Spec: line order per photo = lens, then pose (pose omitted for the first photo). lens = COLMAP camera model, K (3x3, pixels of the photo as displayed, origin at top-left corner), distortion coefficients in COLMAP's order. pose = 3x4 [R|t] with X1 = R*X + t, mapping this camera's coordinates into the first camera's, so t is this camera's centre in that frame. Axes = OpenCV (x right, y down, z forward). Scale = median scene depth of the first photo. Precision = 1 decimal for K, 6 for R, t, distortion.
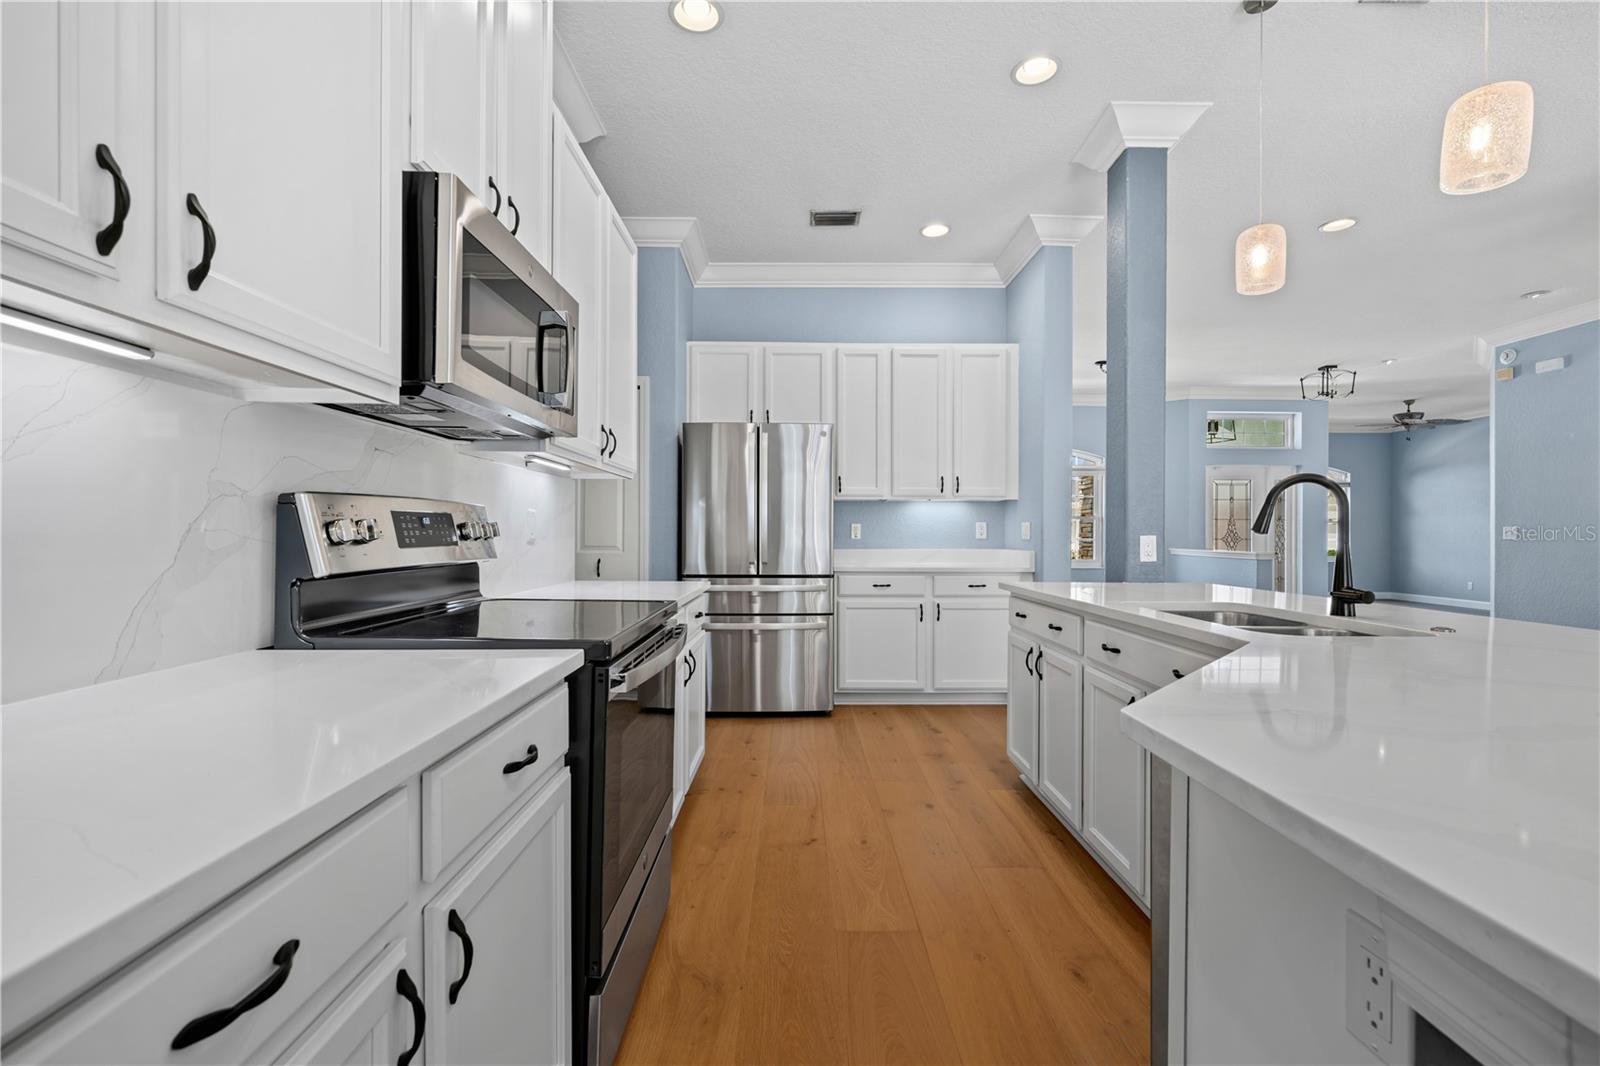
lens RADIAL K [[694.8, 0, 800.0], [0, 694.8, 533.0], [0, 0, 1]] dist [-0.002749, -0.000236]
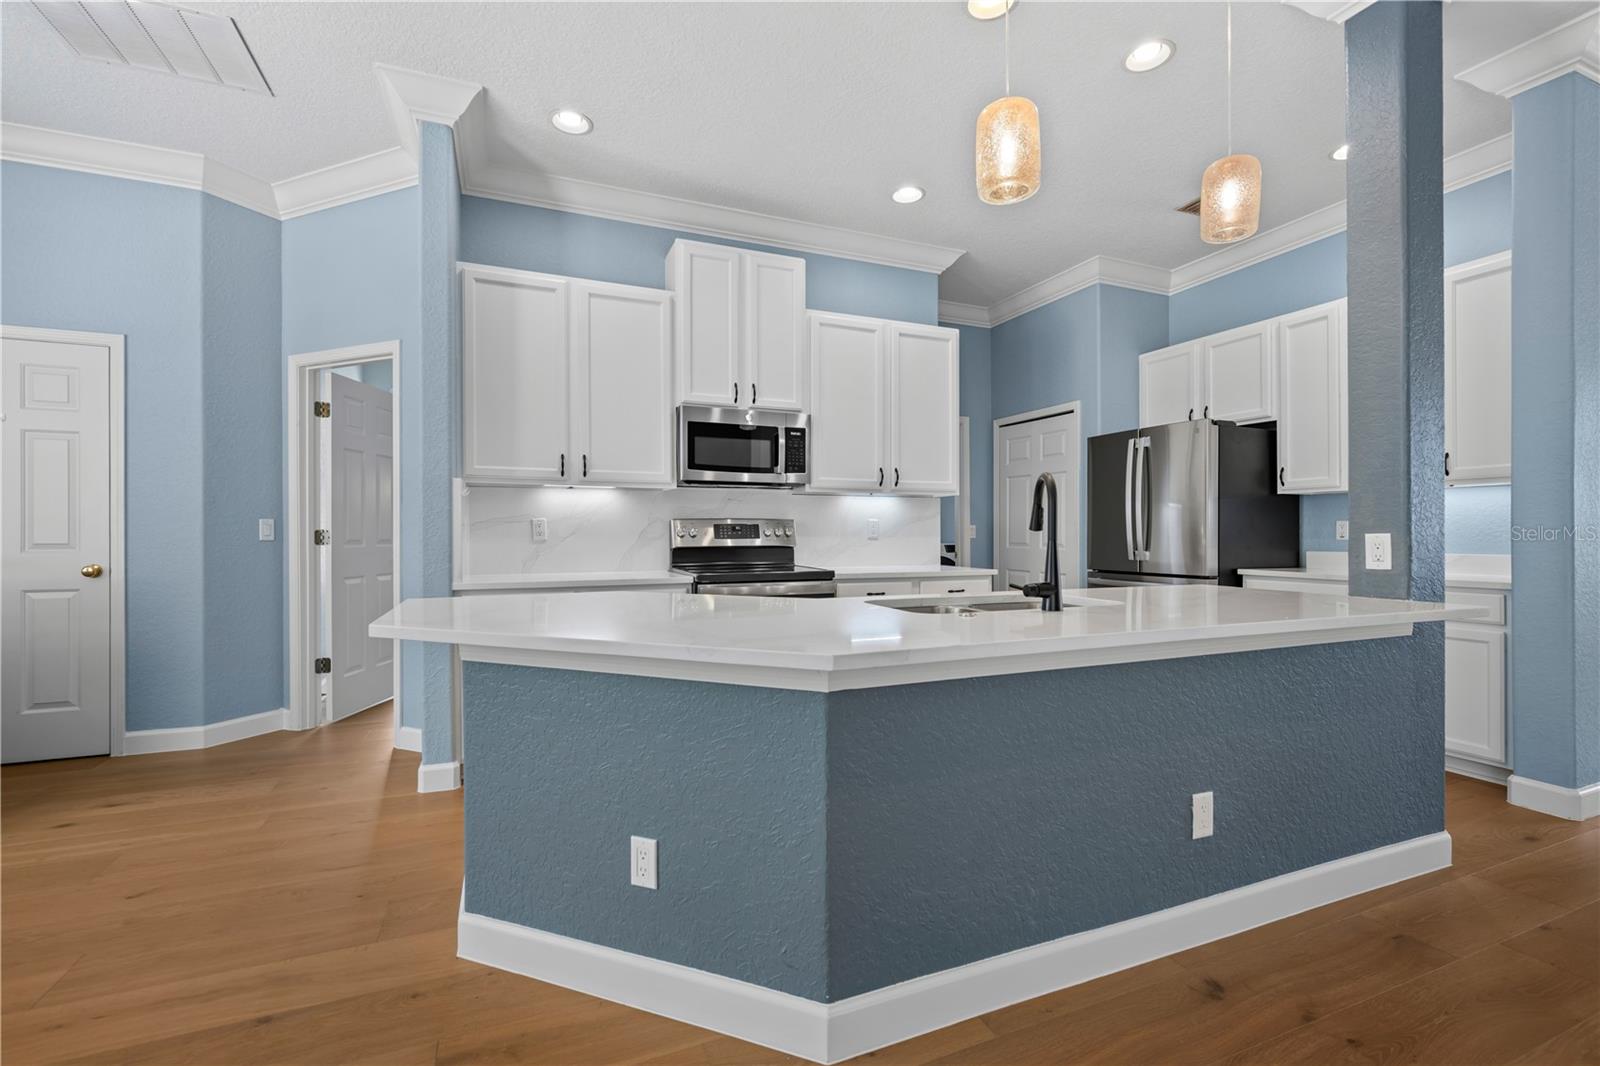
lens RADIAL K [[707.7, 0, 804.3], [0, 707.7, 533.4], [0, 0, 1]] dist [-0.002644, 0.000508]
pose [[0.374071, -0.004260, -0.927390, 0.501297], [0.000142, 0.999990, -0.004536, 0.003693], [0.927400, 0.001565, 0.374068, 0.083793]]
